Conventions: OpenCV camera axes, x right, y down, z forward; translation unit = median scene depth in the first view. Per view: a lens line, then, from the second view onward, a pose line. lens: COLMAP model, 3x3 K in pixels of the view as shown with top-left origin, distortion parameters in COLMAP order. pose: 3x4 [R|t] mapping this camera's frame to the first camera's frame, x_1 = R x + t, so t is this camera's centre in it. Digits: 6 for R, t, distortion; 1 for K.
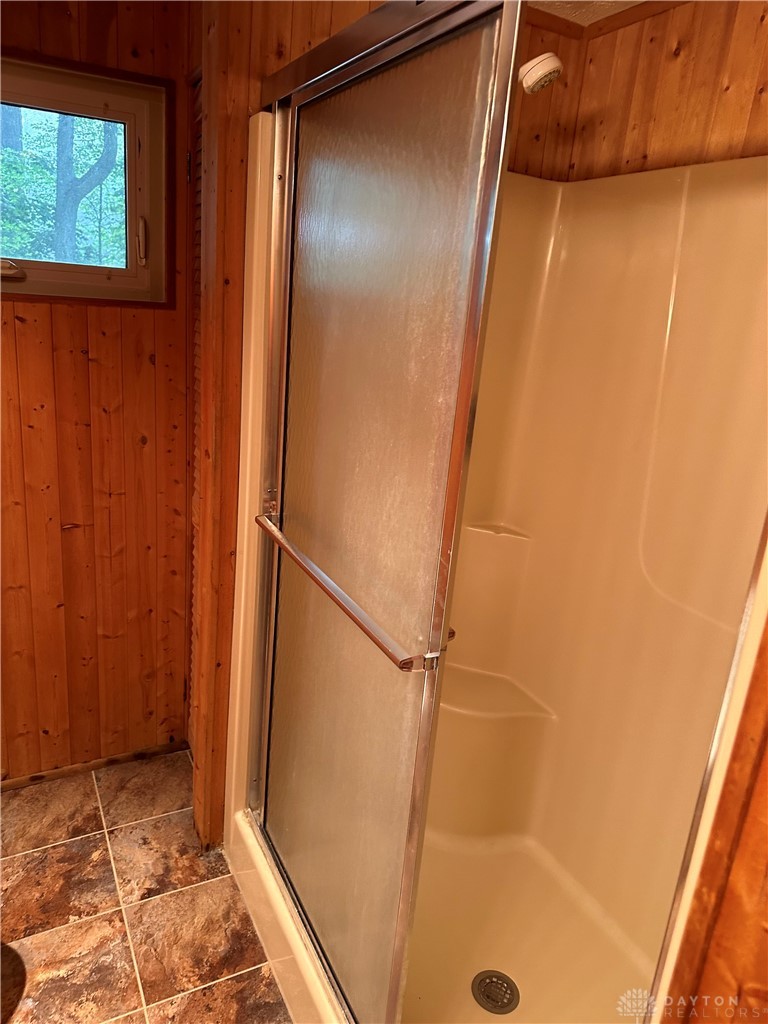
lens RADIAL K [[729.4, 0, 385.6], [0, 729.4, 515.7], [0, 0, 1]] dist [0.033013, -0.036819]
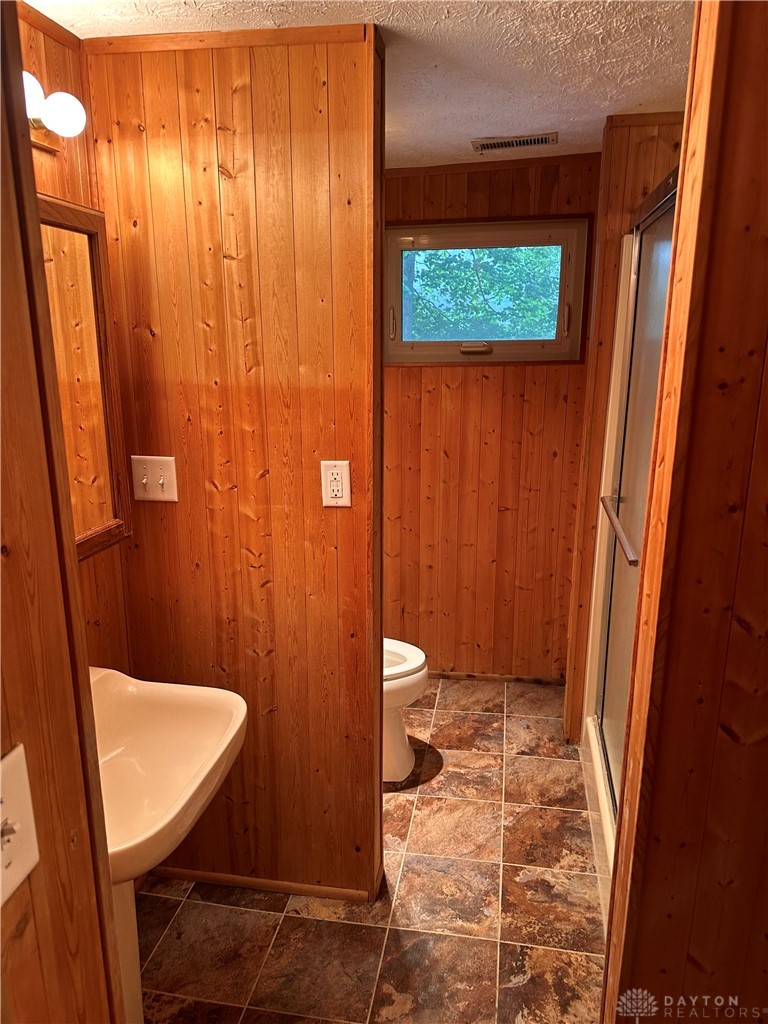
lens RADIAL K [[717.2, 0, 384.0], [0, 717.2, 512.0], [0, 0, 1]] dist [0.186072, -0.317259]
pose [[0.788489, 0.063749, -0.611736, 0.307814], [-0.109733, 0.993237, -0.037934, 0.109476], [0.605181, 0.097038, 0.790152, -0.357687]]
